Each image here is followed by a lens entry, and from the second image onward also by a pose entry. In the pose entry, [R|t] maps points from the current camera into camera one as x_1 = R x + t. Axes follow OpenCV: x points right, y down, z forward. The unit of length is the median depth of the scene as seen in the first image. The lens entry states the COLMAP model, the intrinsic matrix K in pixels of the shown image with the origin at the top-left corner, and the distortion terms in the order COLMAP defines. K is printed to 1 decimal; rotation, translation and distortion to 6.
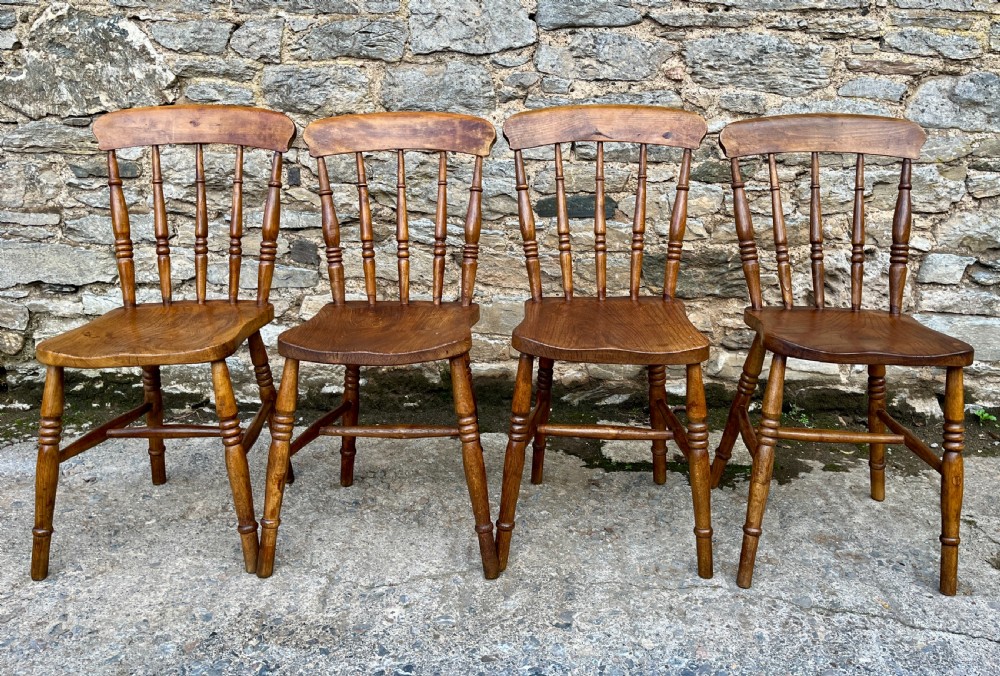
lens RADIAL K [[823.8, 0, 515.9], [0, 823.8, 268.5], [0, 0, 1]] dist [0.062611, -0.062895]
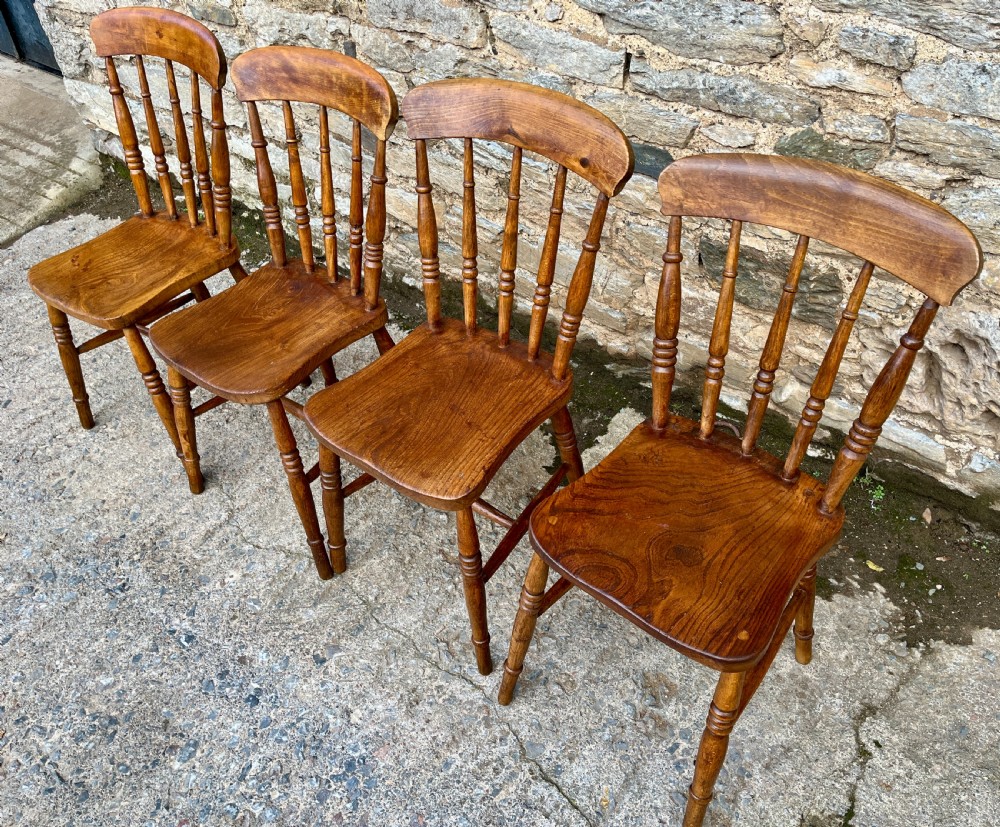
lens RADIAL K [[832.9, 0, 514.8], [0, 832.9, 417.7], [0, 0, 1]] dist [0.070832, -0.092031]
pose [[0.817049, 0.347676, -0.459948, 0.429803], [-0.045452, 0.834091, 0.549751, -0.295846], [0.574774, -0.428268, 0.697296, 0.328663]]
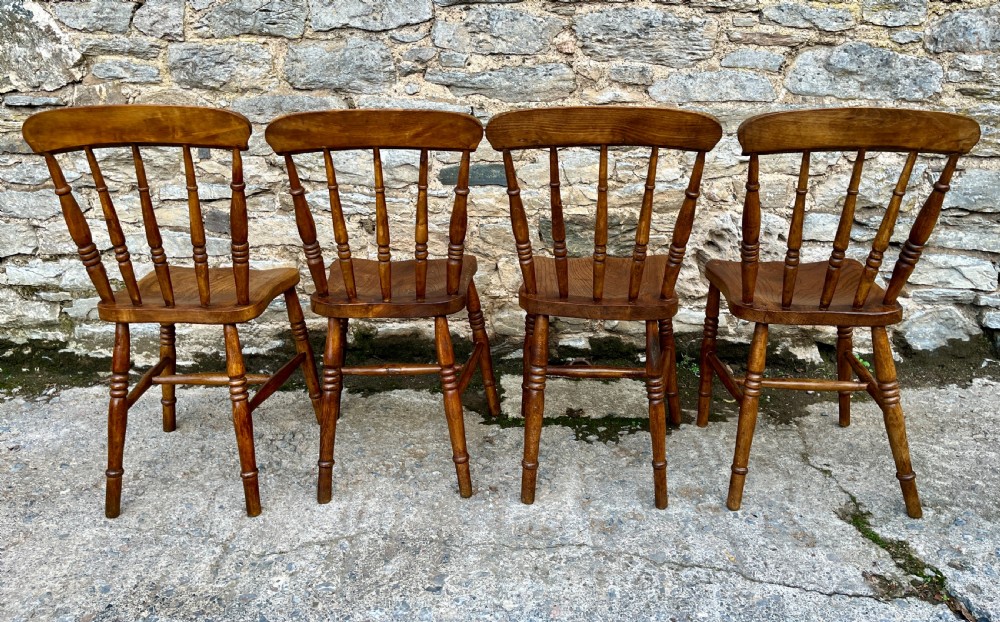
lens RADIAL K [[791.9, 0, 504.2], [0, 791.9, 234.3], [0, 0, 1]] dist [0.067080, -0.072743]
pose [[0.999563, -0.019786, 0.021965, 0.086733], [0.018438, 0.998030, 0.059970, -0.061259], [-0.023108, -0.059539, 0.997958, -0.012599]]
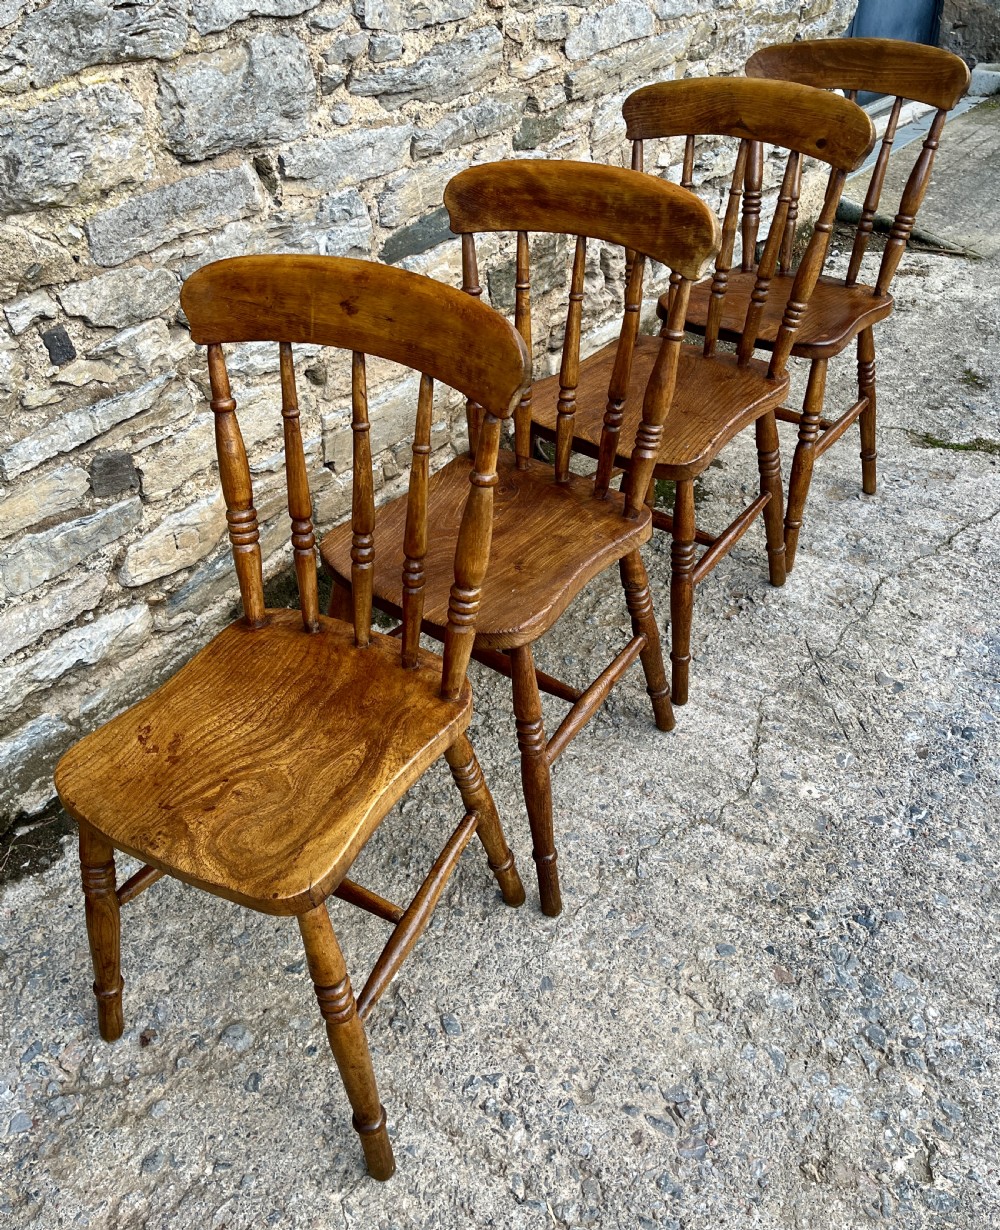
lens RADIAL K [[1131.6, 0, 499.7], [0, 1131.6, 549.4], [0, 0, 1]] dist [0.025679, 0.008044]
pose [[0.547378, -0.488434, 0.679566, -0.663121], [0.201533, 0.865053, 0.459421, -0.271477], [-0.812257, -0.114522, 0.571947, 0.407690]]
